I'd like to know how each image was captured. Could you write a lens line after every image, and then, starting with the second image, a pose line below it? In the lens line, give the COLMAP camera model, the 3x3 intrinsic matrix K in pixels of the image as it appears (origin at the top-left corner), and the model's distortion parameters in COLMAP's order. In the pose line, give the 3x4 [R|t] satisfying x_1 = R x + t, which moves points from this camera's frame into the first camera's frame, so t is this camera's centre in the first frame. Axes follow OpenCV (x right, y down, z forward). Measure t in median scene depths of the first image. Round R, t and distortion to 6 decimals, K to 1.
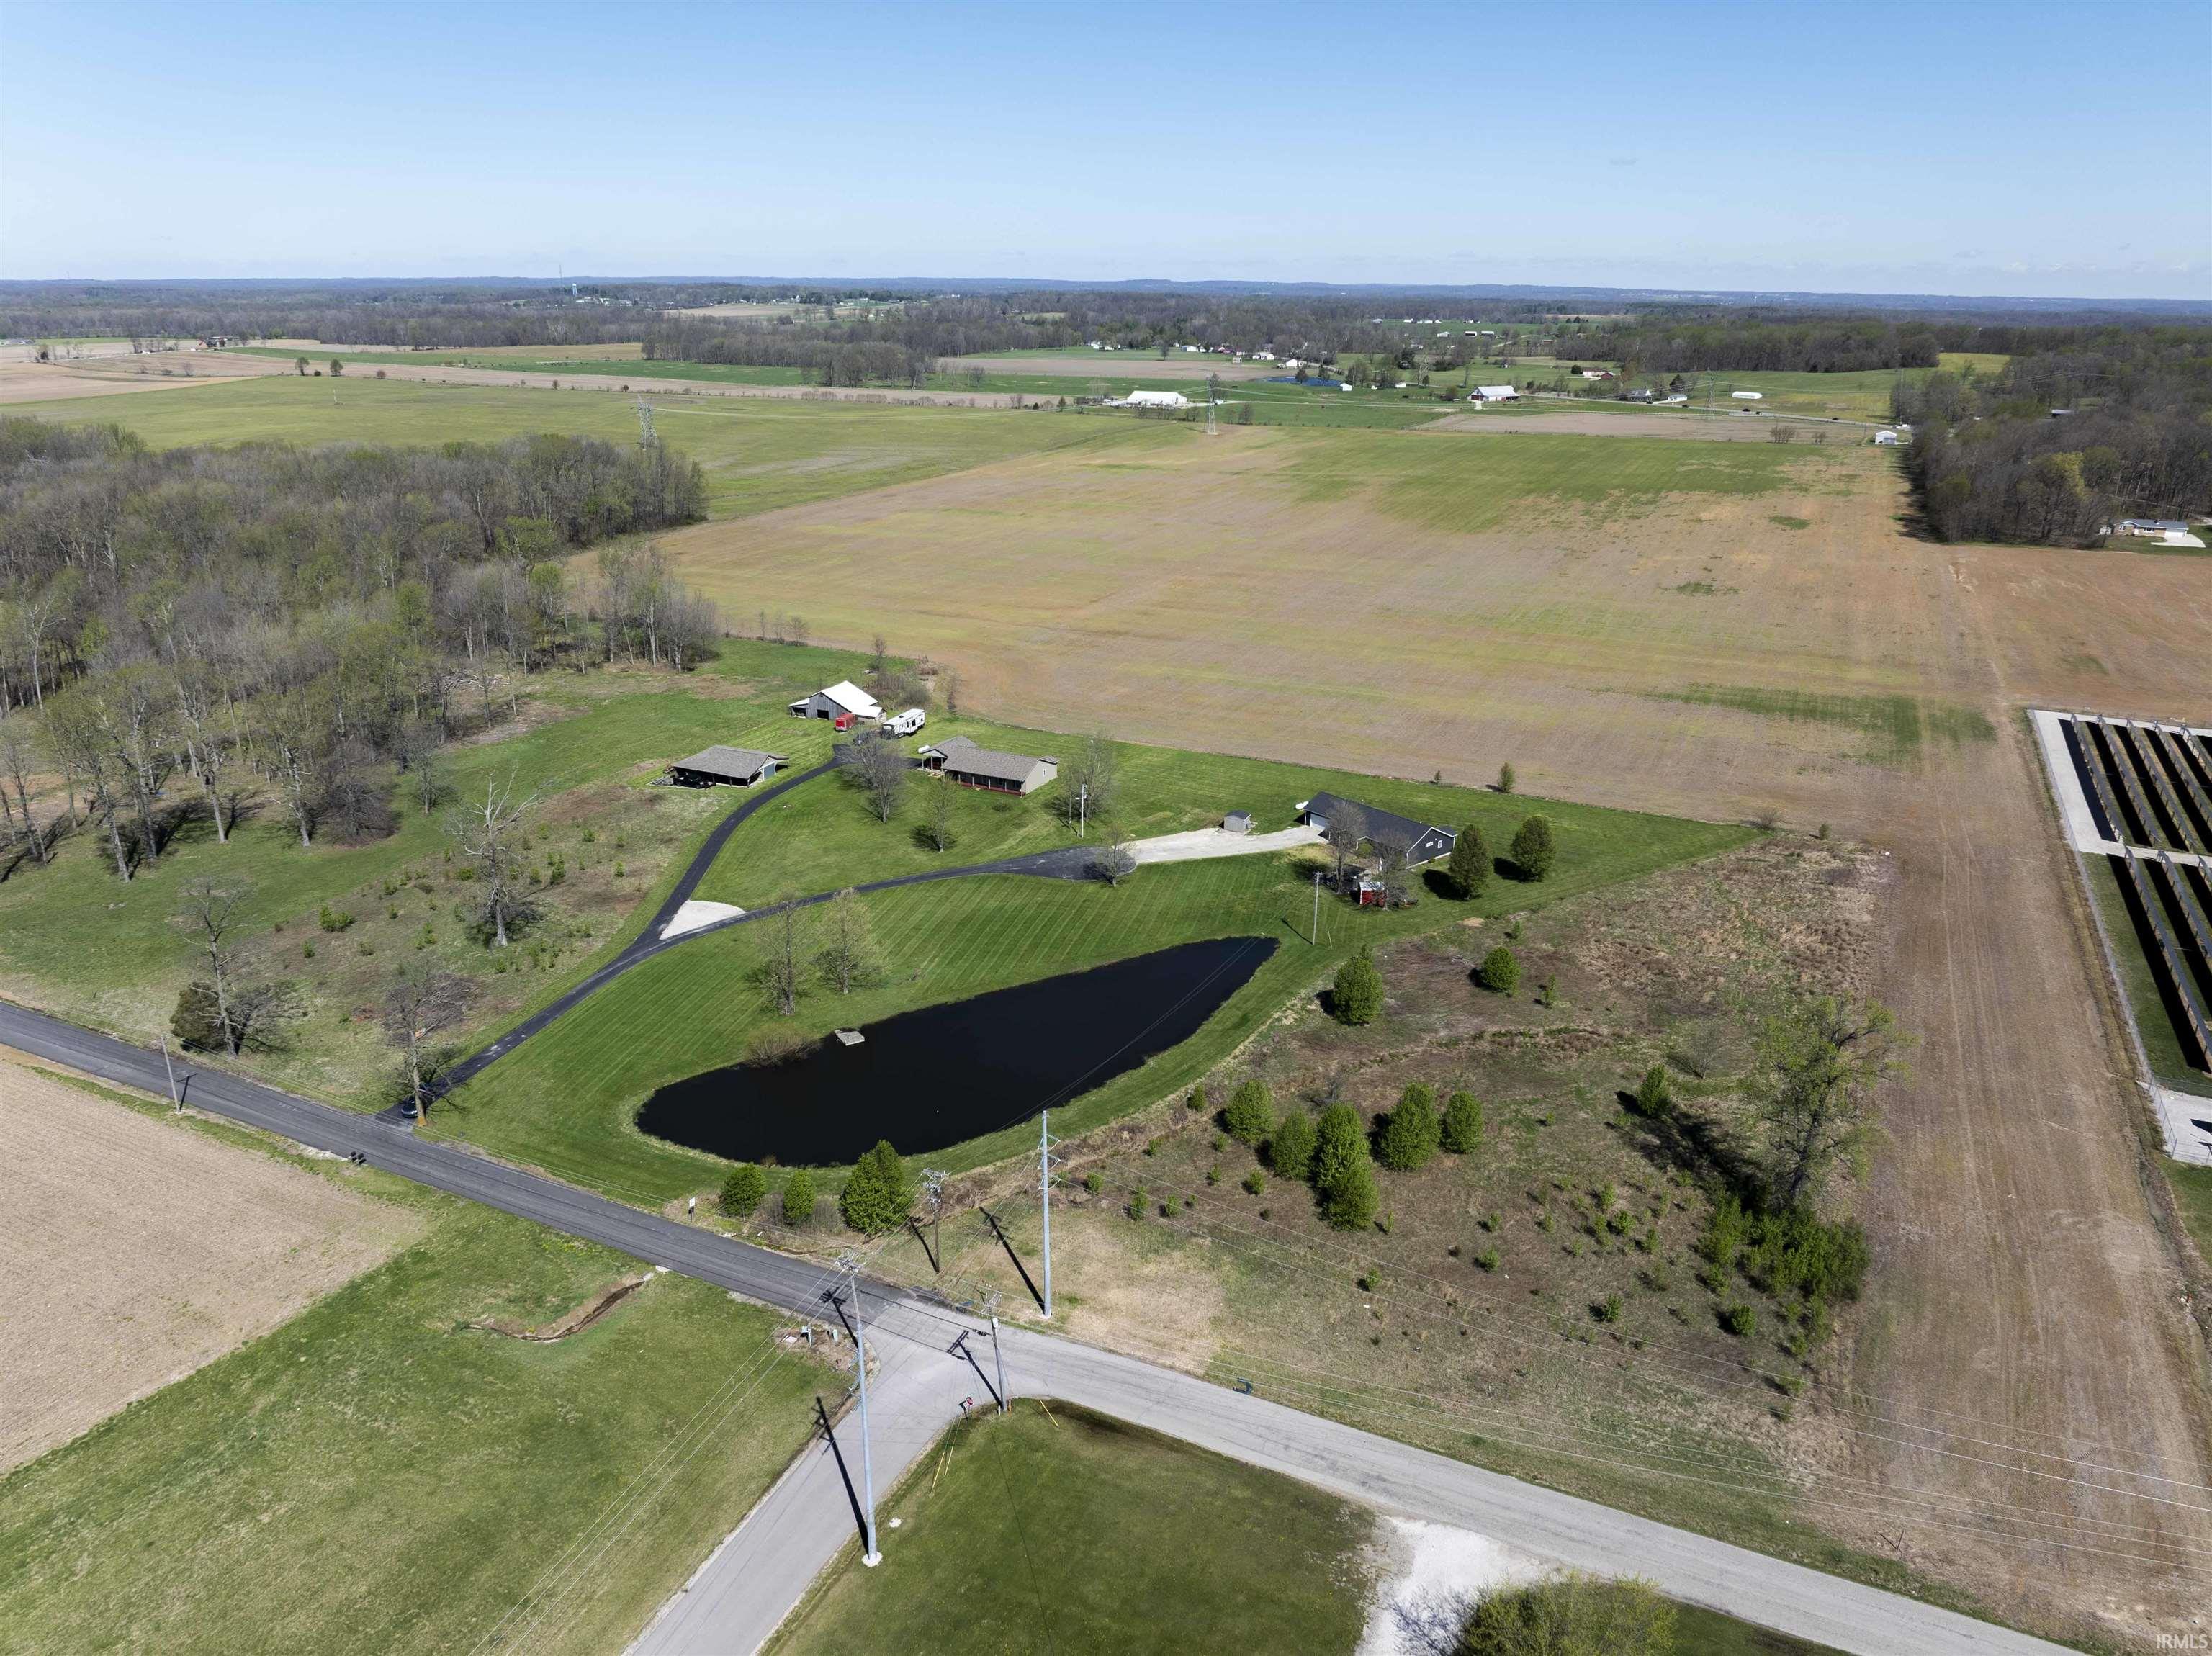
lens RADIAL K [[1559.5, 0, 1110.5], [0, 1559.5, 827.9], [0, 0, 1]] dist [-0.037894, 0.007770]
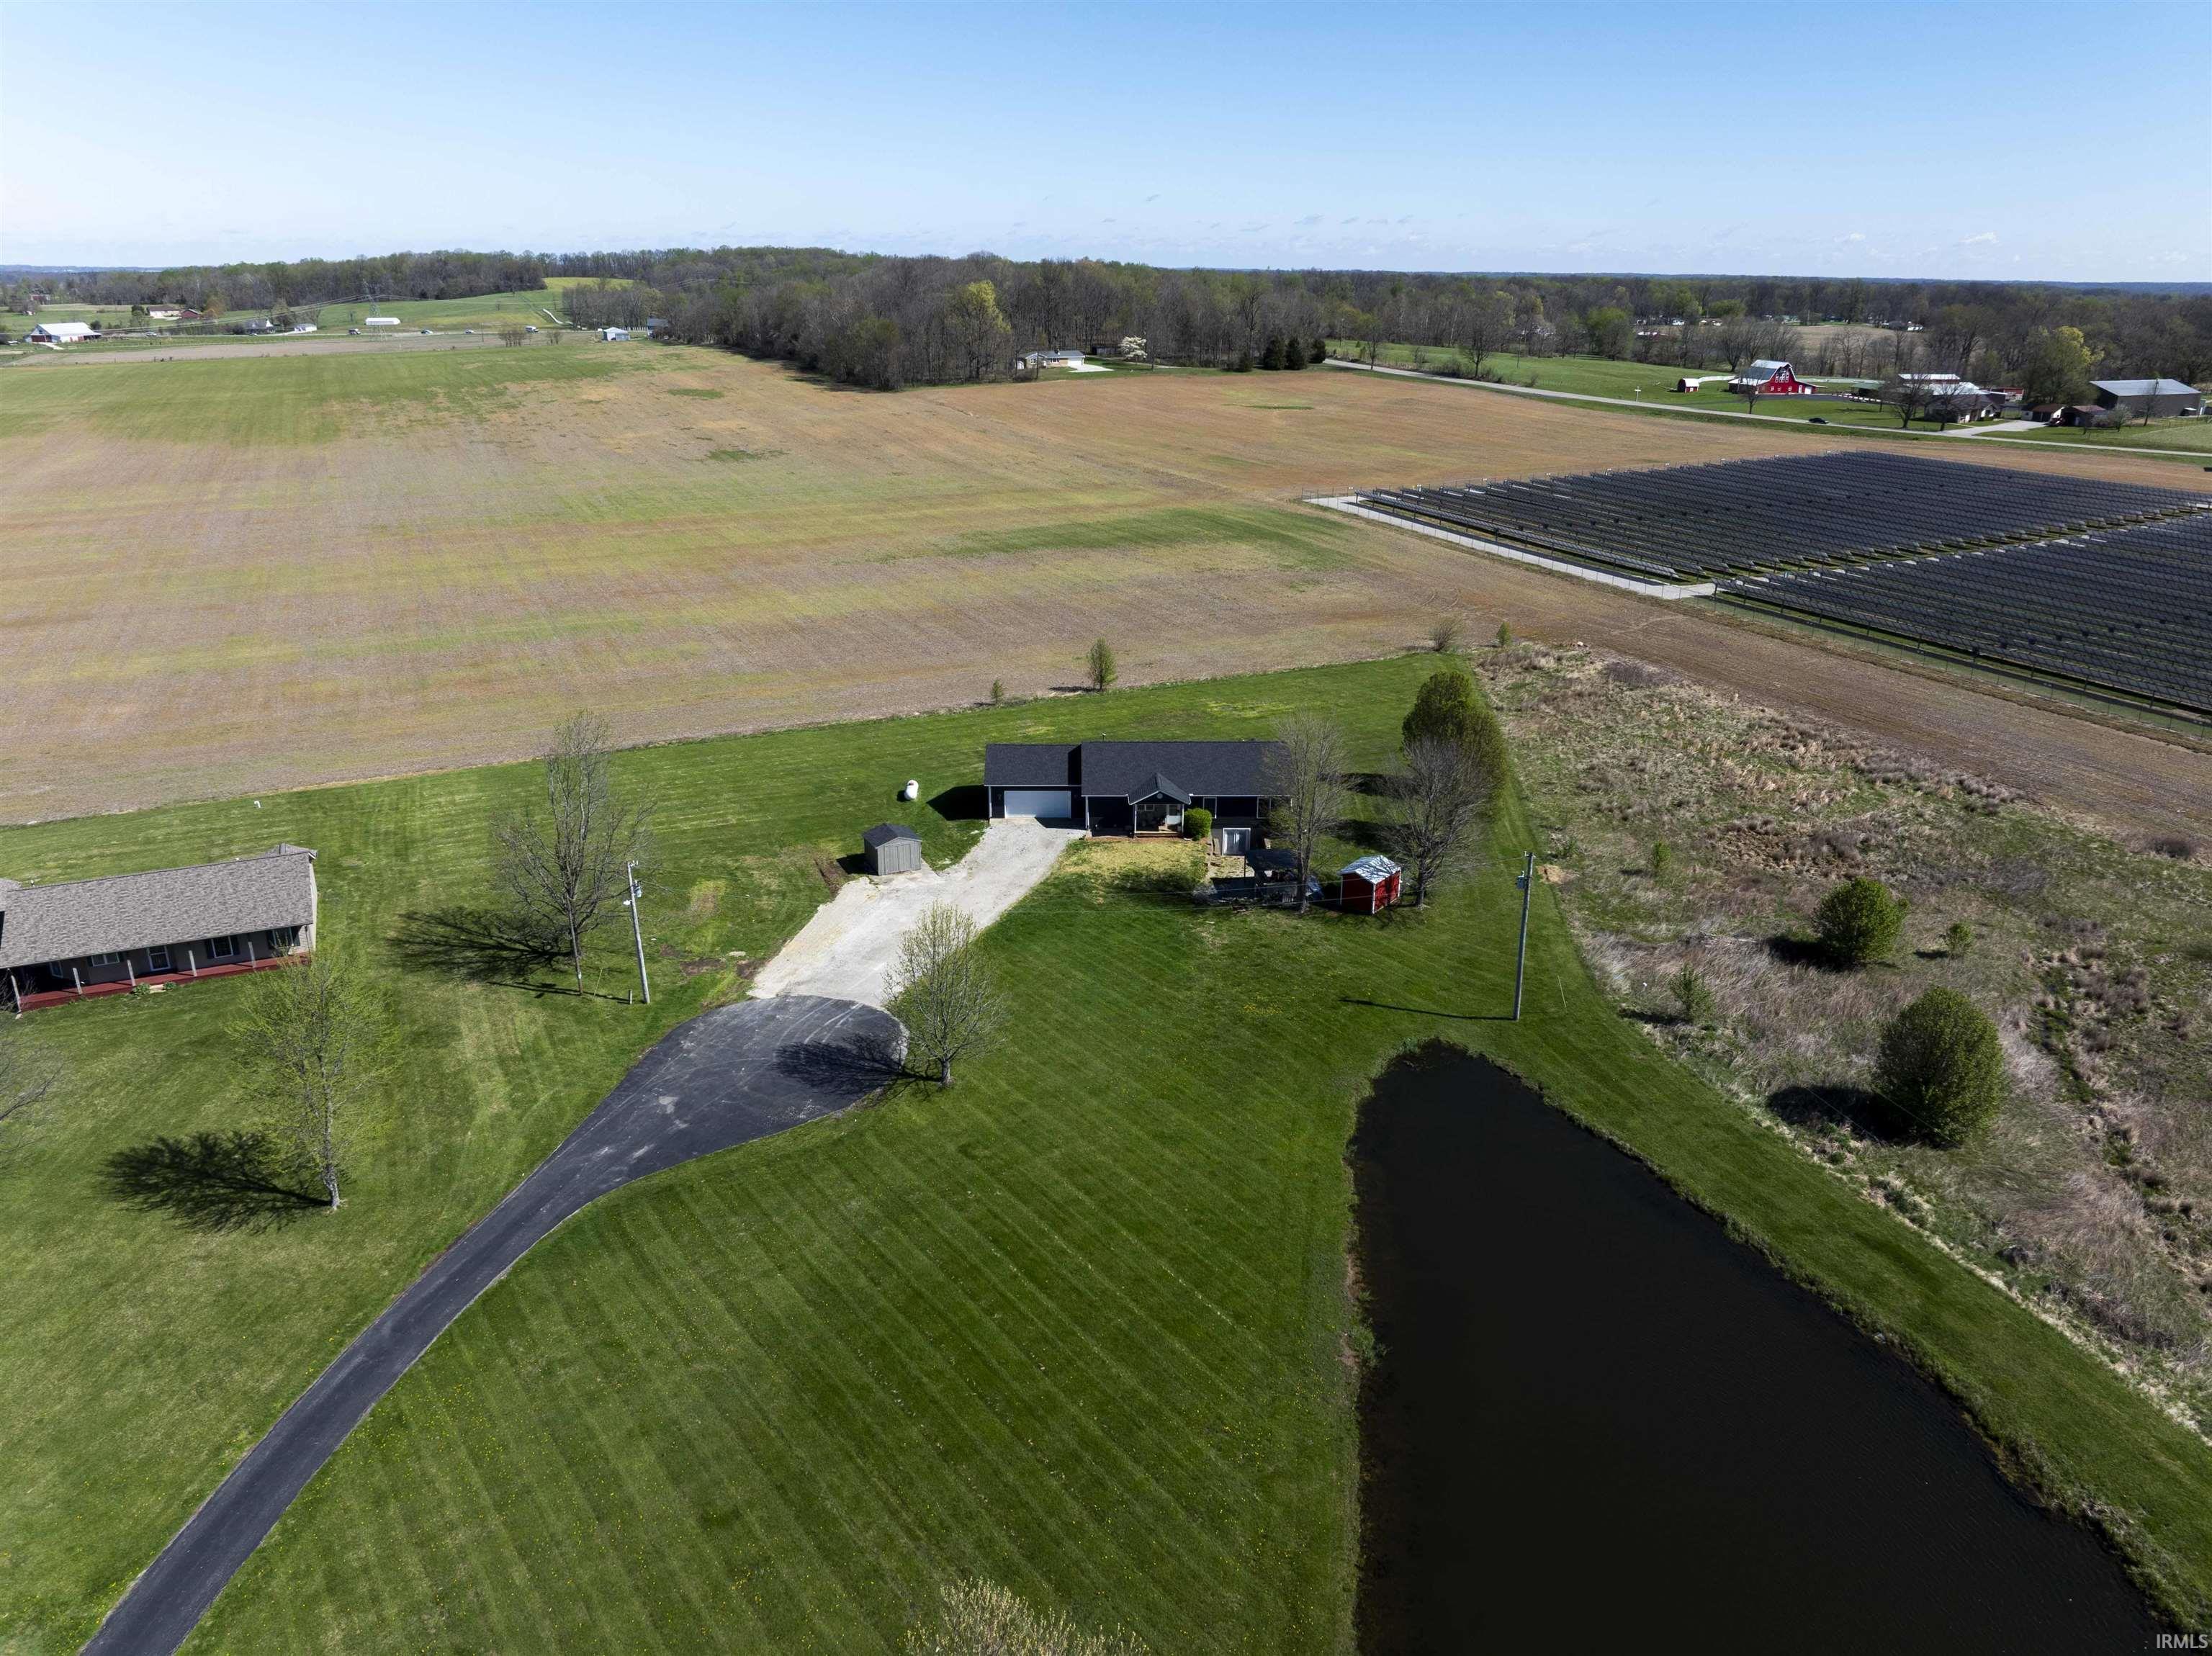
lens RADIAL K [[1559.5, 0, 1105.0], [0, 1559.5, 835.6], [0, 0, 1]] dist [-0.037894, 0.007770]
pose [[0.631169, -0.268893, 0.727545, -0.152535], [0.255627, 0.957696, 0.132190, -0.038933], [-0.732312, 0.102546, 0.673204, 0.490604]]
